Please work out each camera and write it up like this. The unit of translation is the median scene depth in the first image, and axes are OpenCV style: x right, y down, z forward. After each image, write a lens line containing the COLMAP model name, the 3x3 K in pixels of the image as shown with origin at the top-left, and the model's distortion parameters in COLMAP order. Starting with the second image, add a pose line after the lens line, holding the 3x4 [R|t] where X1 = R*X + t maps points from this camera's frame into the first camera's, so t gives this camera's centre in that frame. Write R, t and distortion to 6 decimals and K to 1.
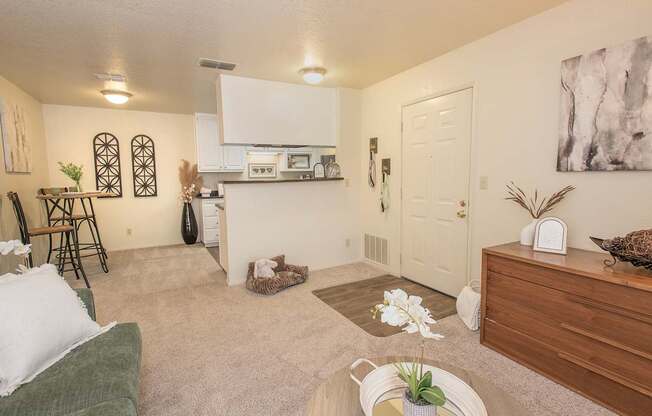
lens RADIAL K [[317.3, 0, 326.8], [0, 317.3, 202.9], [0, 0, 1]] dist [0.017487, -0.000442]
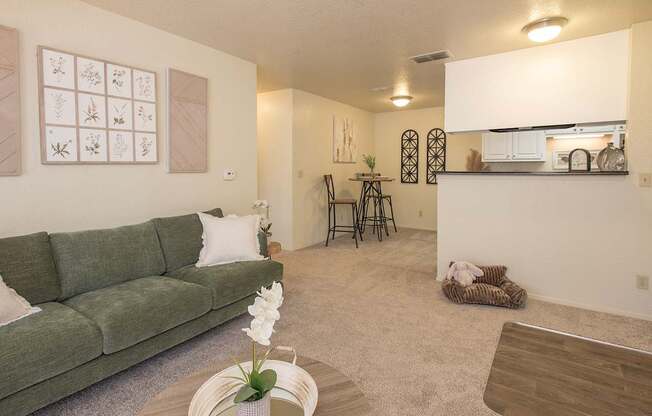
lens RADIAL K [[329.3, 0, 325.2], [0, 329.3, 174.9], [0, 0, 1]] dist [0.029424, -0.000098]
pose [[0.461482, 0.036953, -0.886379, 0.279585], [-0.087084, 0.996194, -0.003808, -0.015371], [0.882865, 0.078947, 0.462944, 0.149179]]
